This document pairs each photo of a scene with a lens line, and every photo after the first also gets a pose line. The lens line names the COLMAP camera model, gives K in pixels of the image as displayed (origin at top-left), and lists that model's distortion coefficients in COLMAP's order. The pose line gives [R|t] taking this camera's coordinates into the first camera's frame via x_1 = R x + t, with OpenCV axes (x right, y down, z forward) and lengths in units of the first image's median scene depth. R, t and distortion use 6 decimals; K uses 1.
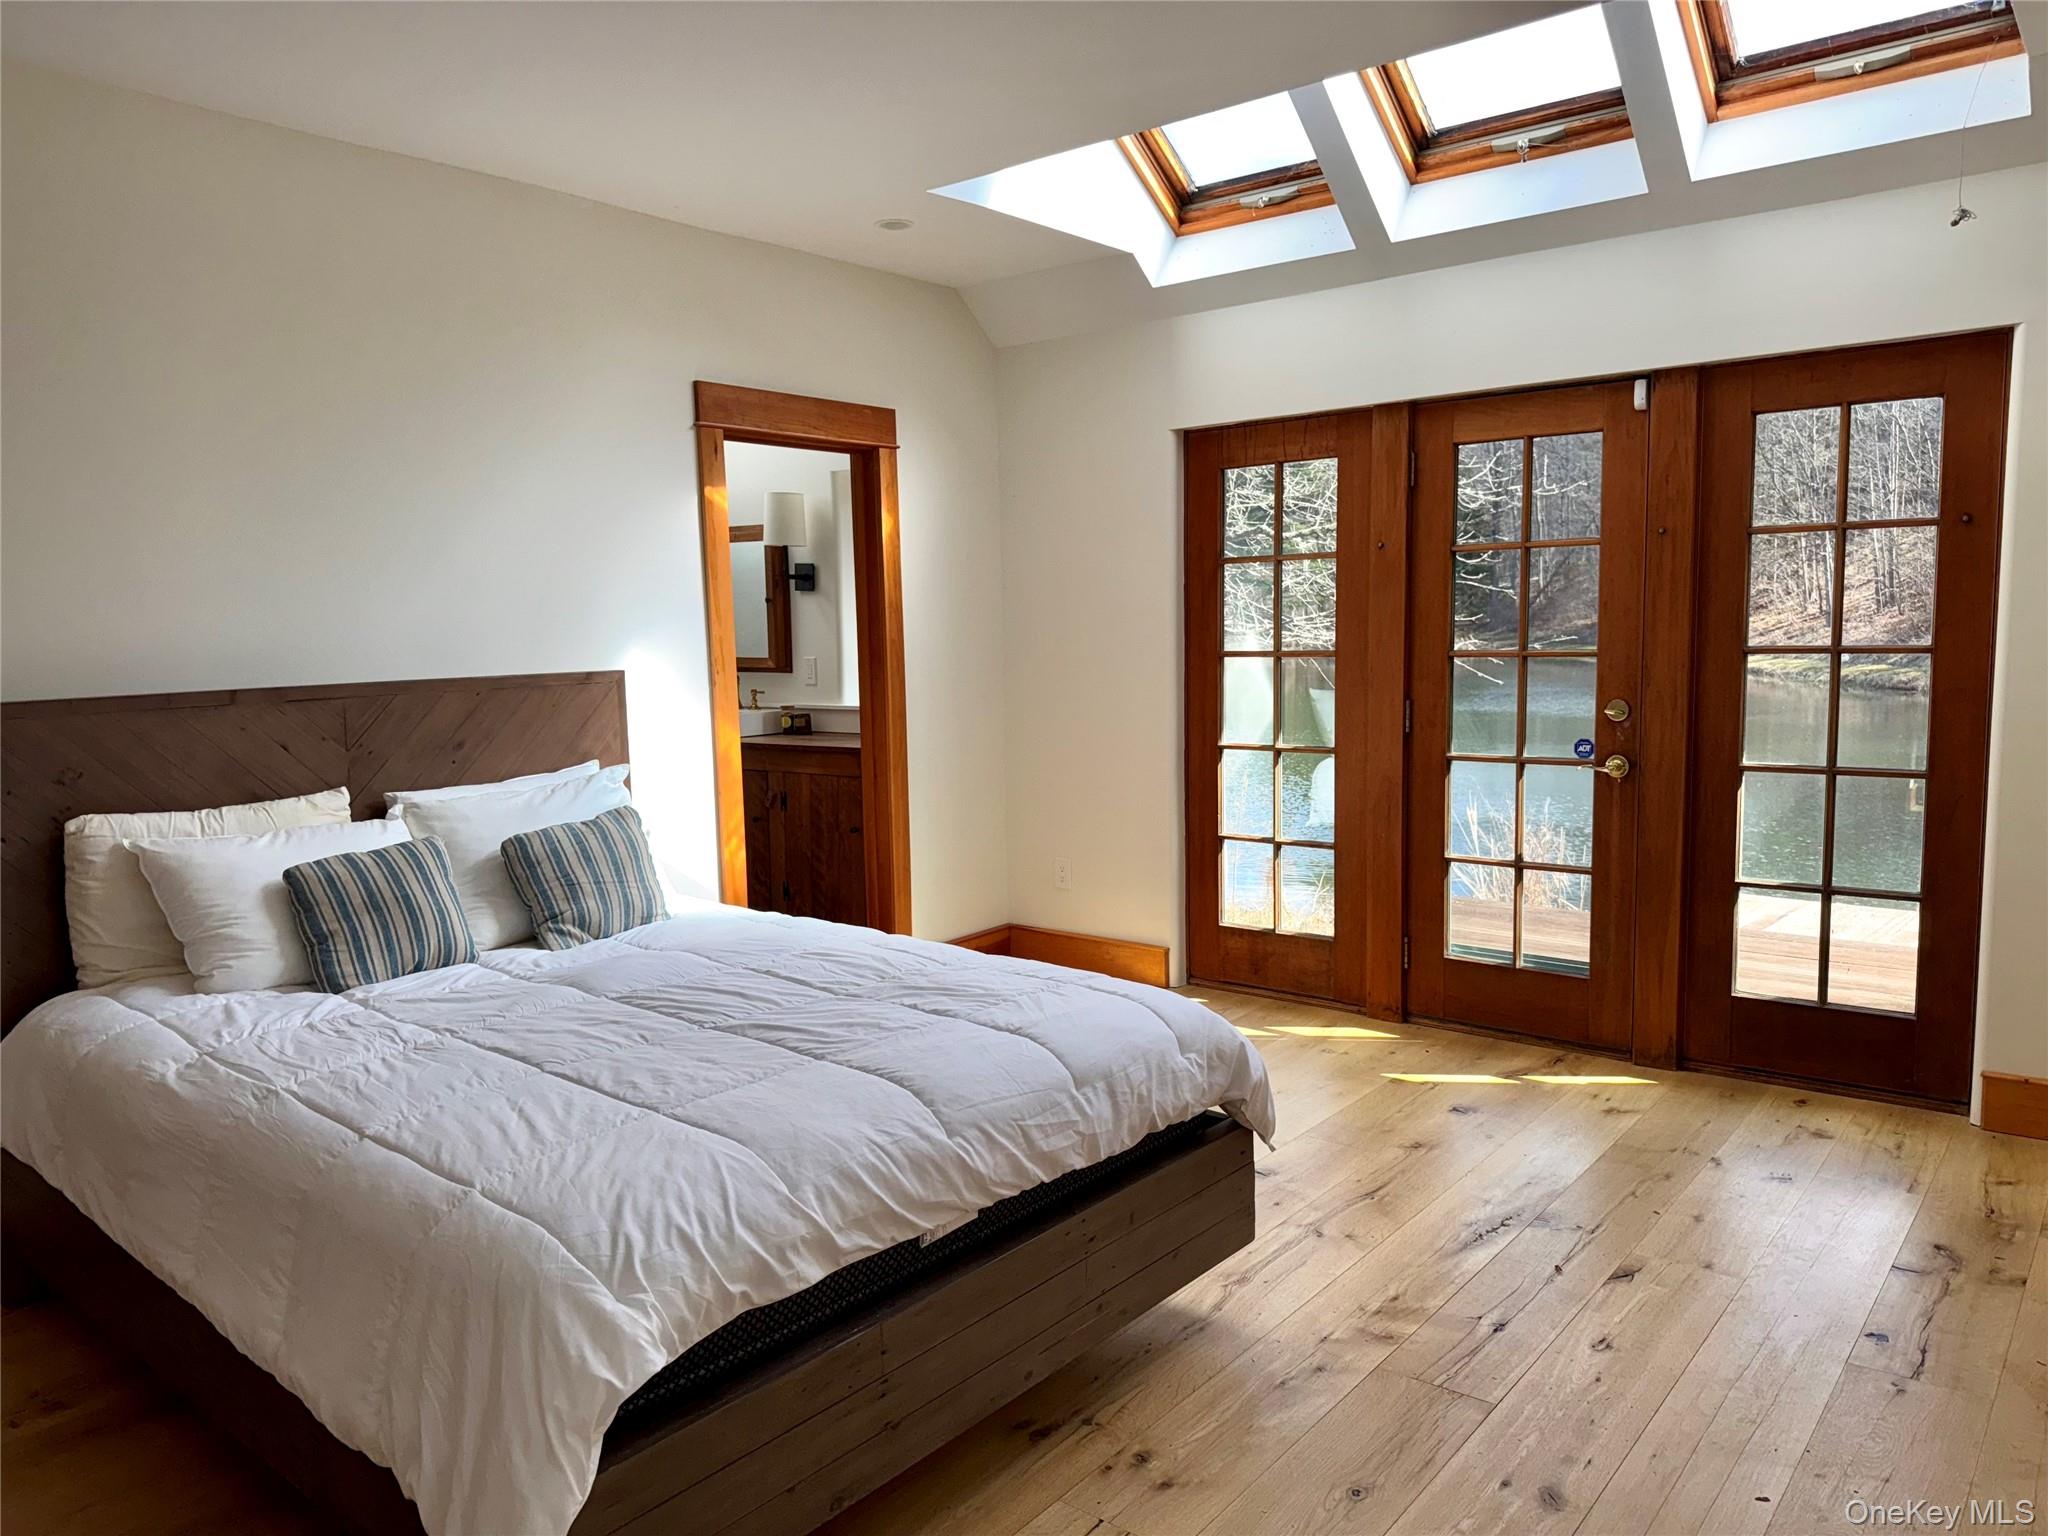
lens RADIAL K [[1449.4, 0, 1020.9], [0, 1449.4, 769.9], [0, 0, 1]] dist [-0.004936, -0.001866]
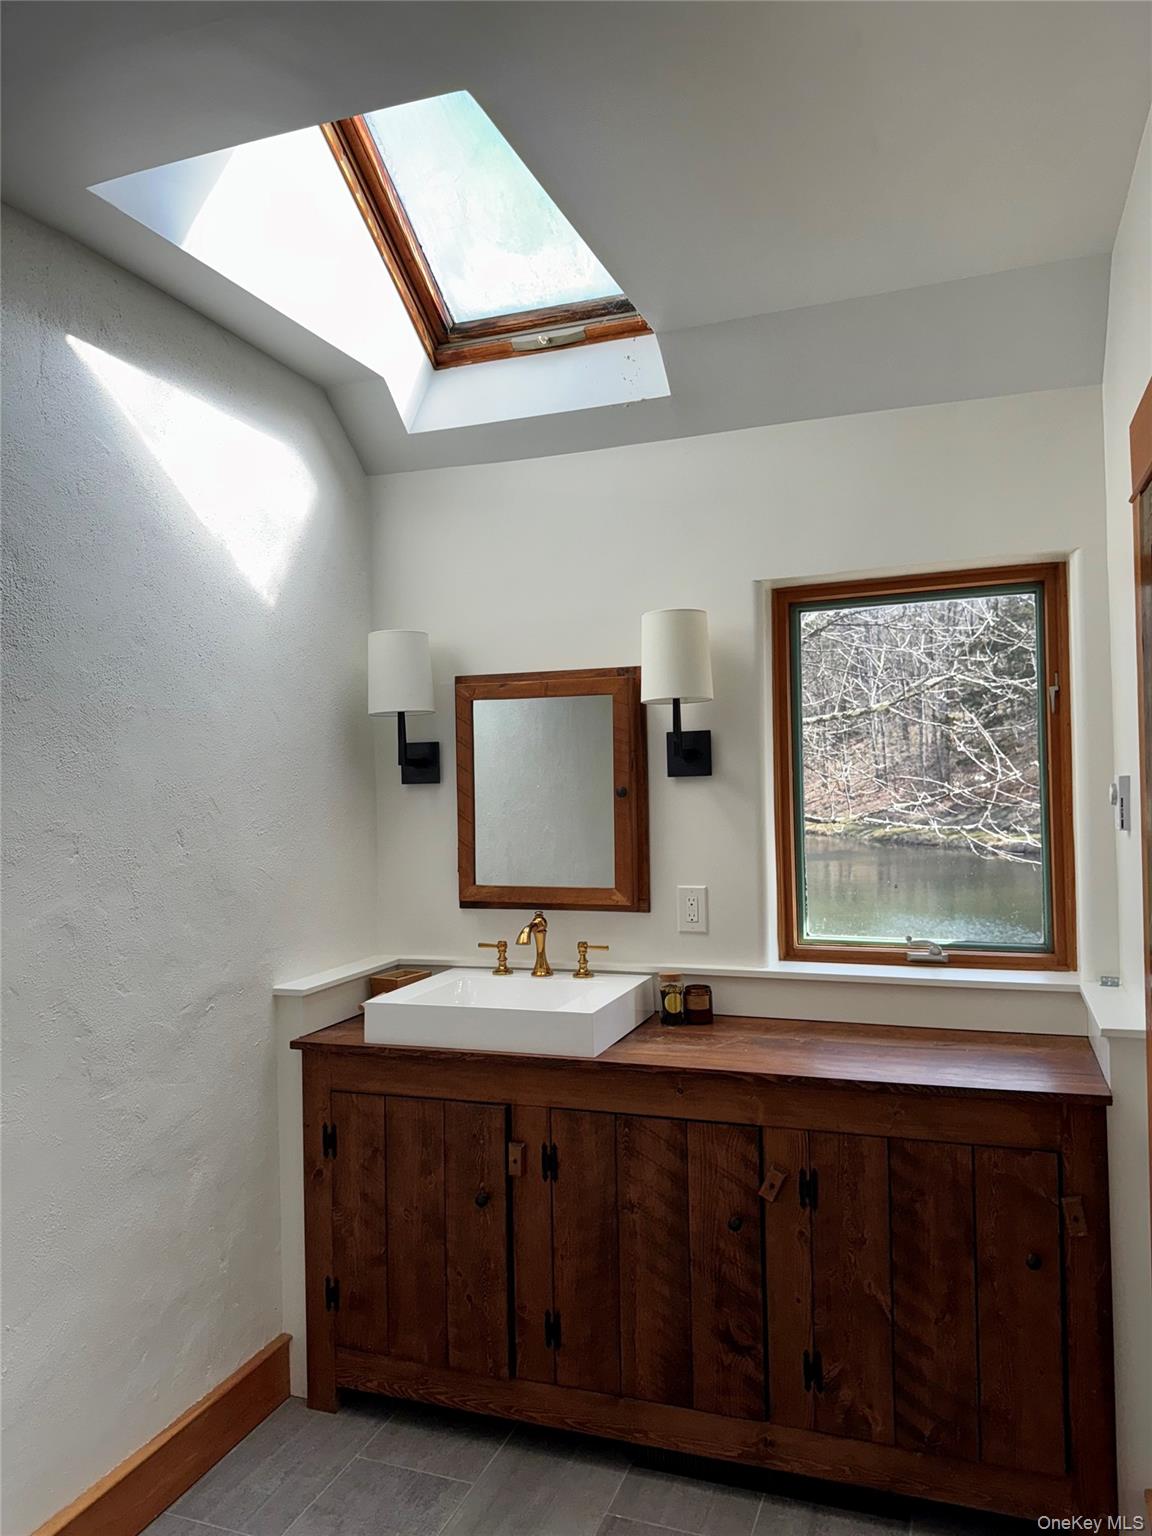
lens RADIAL K [[1087.1, 0, 576.1], [0, 1087.1, 769.8], [0, 0, 1]] dist [-0.004936, -0.001866]
pose [[0.949953, 0.011524, 0.312180, -0.333485], [0.027199, 0.992473, -0.119404, -0.074363], [-0.311206, 0.121919, 0.942490, 0.598533]]
